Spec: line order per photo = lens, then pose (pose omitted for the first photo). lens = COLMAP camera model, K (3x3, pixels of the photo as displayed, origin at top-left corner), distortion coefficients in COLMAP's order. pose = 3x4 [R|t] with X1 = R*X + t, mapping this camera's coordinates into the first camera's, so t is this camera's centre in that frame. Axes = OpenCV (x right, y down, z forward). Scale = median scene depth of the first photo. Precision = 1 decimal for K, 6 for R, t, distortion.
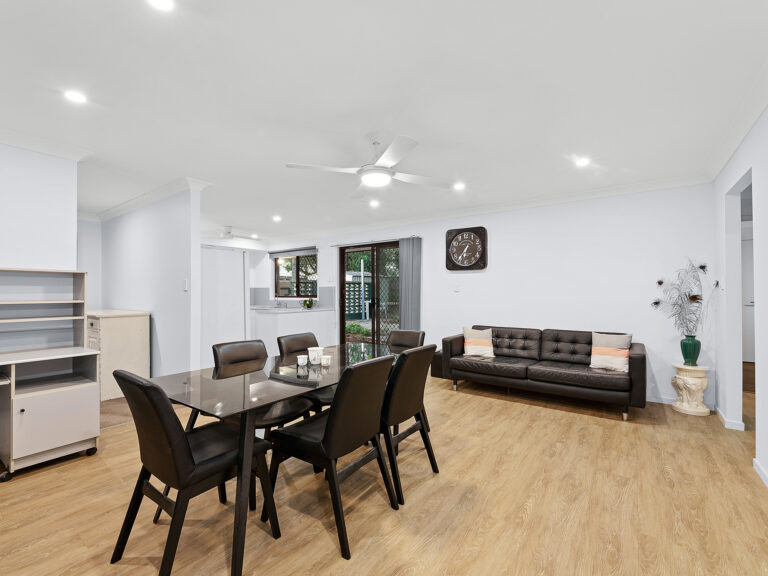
lens RADIAL K [[347.0, 0, 381.5], [0, 347.0, 291.1], [0, 0, 1]] dist [-0.001161, -0.000136]
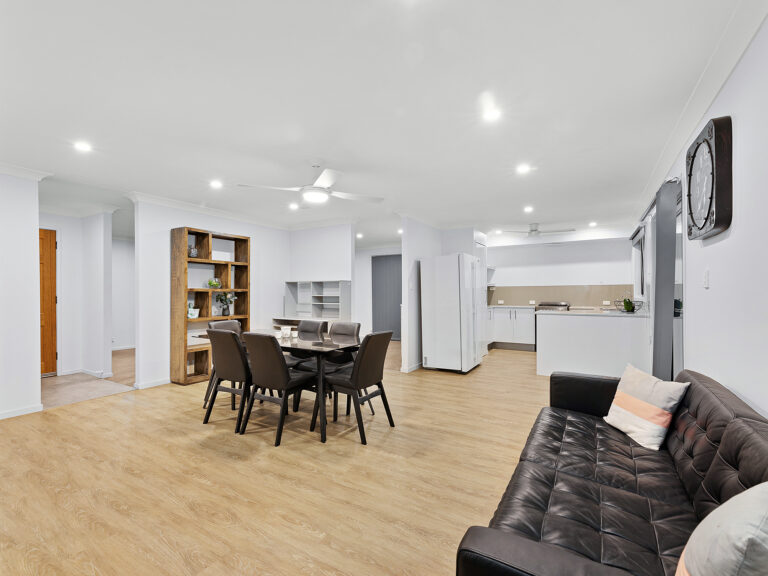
lens RADIAL K [[343.3, 0, 384.0], [0, 343.3, 288.0], [0, 0, 1]] dist [0.001474, -0.000147]
pose [[0.094150, -0.008085, -0.995525, 0.429417], [0.010592, 0.999919, -0.007119, -0.000746], [0.995502, -0.009874, 0.094228, 0.397043]]
